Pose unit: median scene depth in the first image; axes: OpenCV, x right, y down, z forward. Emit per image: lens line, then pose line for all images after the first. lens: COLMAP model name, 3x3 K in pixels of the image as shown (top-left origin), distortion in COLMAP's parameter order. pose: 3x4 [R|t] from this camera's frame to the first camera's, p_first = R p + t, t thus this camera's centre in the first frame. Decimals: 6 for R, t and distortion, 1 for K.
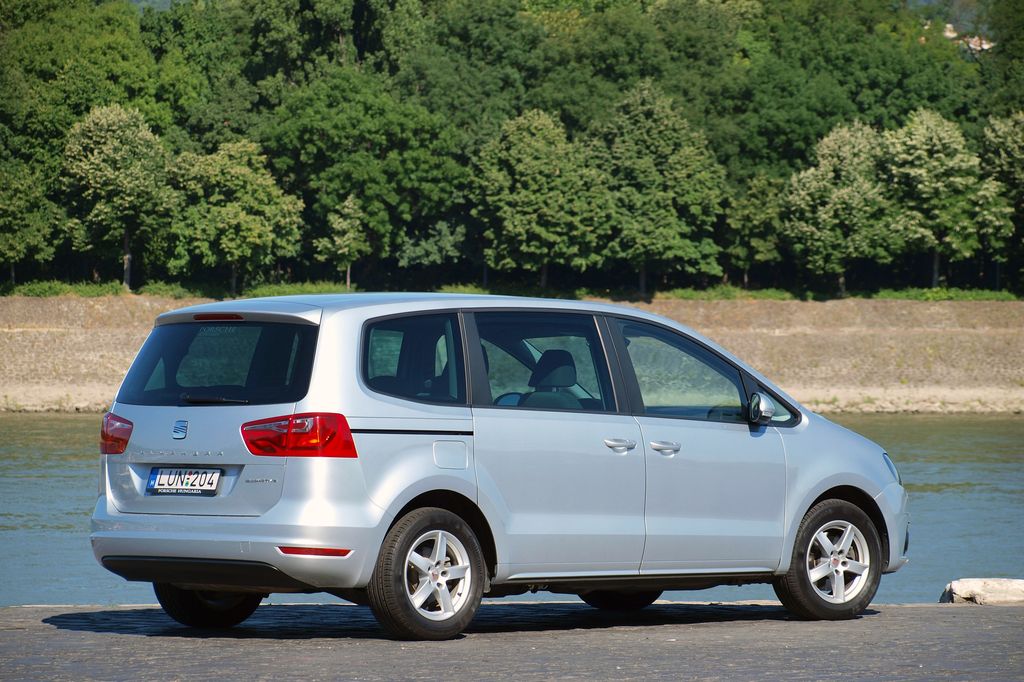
lens RADIAL K [[5084.2, 0, 512.0], [0, 5084.2, 341.0], [0, 0, 1]] dist [0.860852, -6.710078]
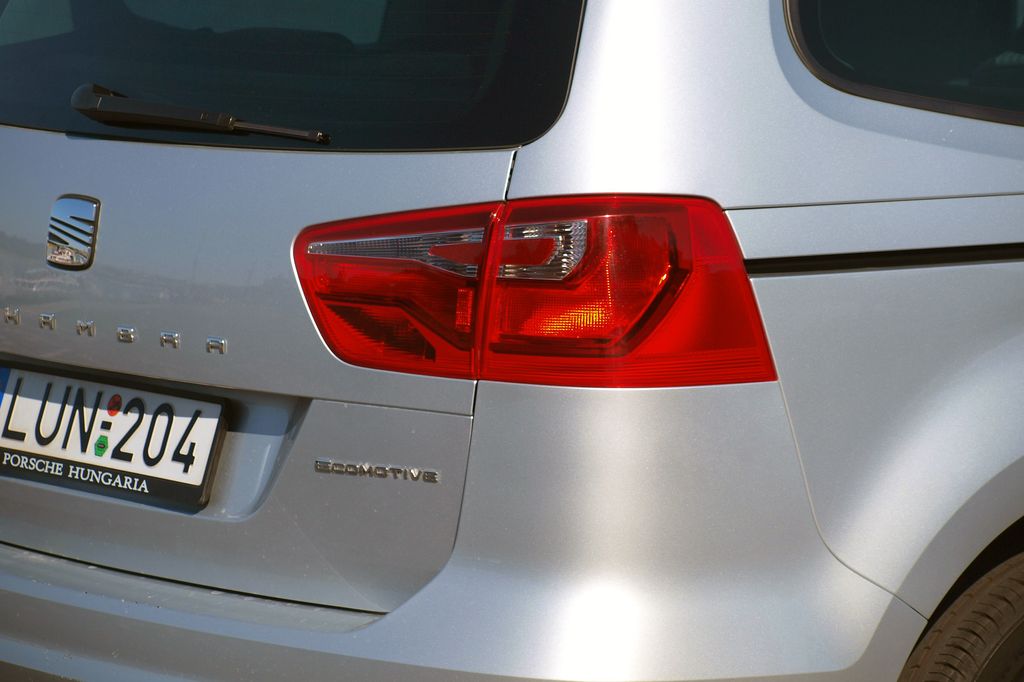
lens RADIAL K [[4851.6, 0, 512.0], [0, 4851.6, 341.0], [0, 0, 1]] dist [0.375787, 8.560910]
pose [[0.996161, 0.005639, -0.087356, -0.003269], [0.005783, 0.991503, 0.129955, -0.001194], [0.087347, -0.129961, 0.987664, 0.110959]]
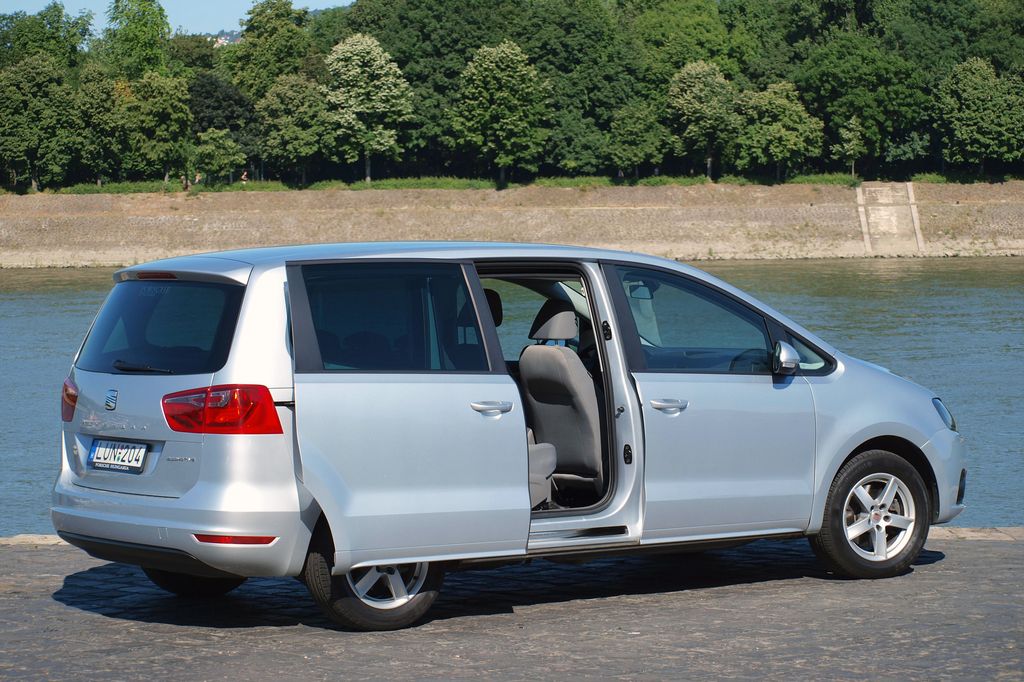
lens RADIAL K [[3086.4, 0, 512.0], [0, 3086.4, 341.0], [0, 0, 1]] dist [-0.148872, 1.689295]
pose [[0.987174, -0.010923, -0.159274, 0.013703], [0.017906, 0.998937, 0.042476, -0.002236], [0.158640, -0.044783, 0.986320, 0.067604]]
